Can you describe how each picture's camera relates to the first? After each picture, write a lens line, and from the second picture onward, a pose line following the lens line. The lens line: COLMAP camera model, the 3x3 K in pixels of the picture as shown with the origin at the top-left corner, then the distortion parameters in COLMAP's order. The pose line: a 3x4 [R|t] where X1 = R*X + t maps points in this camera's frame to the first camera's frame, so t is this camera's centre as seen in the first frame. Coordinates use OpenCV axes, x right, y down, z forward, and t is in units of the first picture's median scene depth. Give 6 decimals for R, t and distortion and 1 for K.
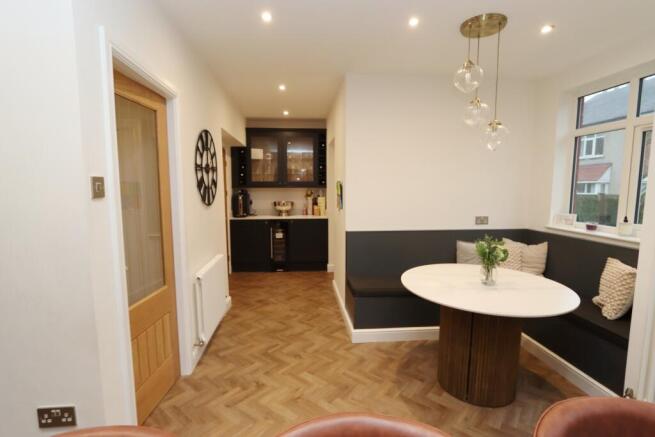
lens RADIAL K [[320.0, 0, 327.5], [0, 320.0, 218.5], [0, 0, 1]] dist [-0.015791, 0.000437]
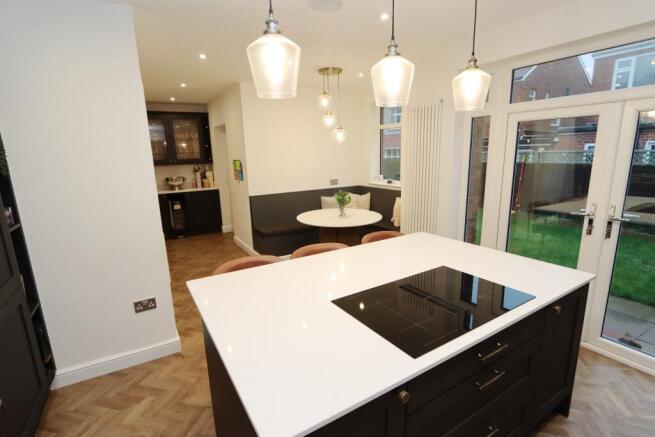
lens RADIAL K [[320.0, 0, 327.5], [0, 320.0, 218.5], [0, 0, 1]] dist [-0.015791, 0.000437]
pose [[0.895660, -0.115499, 0.429480, -0.245952], [0.071172, 0.990467, 0.117938, -0.004855], [-0.439008, -0.075065, 0.895342, -0.415168]]
